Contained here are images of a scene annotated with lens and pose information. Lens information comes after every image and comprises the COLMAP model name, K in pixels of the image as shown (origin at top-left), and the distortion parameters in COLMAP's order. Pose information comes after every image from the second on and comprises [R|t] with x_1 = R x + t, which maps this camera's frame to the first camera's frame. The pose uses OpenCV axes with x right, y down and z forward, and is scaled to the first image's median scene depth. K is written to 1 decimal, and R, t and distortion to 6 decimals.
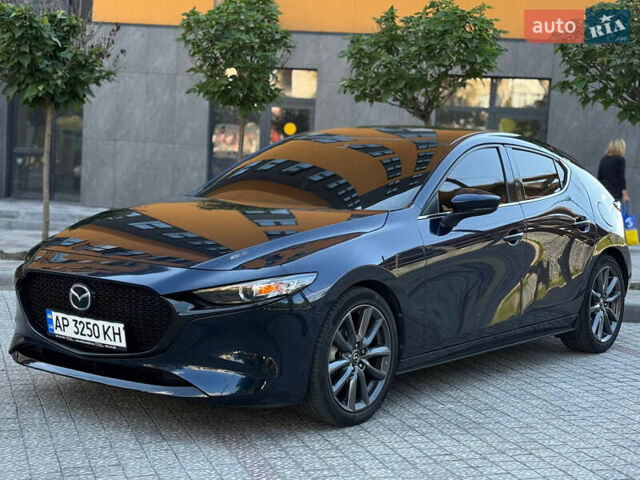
lens RADIAL K [[1058.9, 0, 320.0], [0, 1058.9, 240.0], [0, 0, 1]] dist [0.128074, -0.062026]
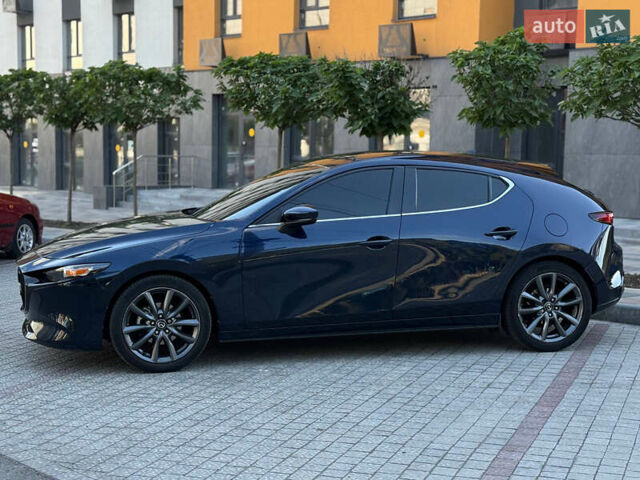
lens RADIAL K [[977.7, 0, 320.0], [0, 977.7, 240.0], [0, 0, 1]] dist [0.113315, -0.001096]
pose [[0.811549, 0.019540, -0.583957, 0.787800], [-0.021859, 0.999756, 0.003076, -0.008080], [0.583875, 0.010268, 0.811779, 0.056418]]
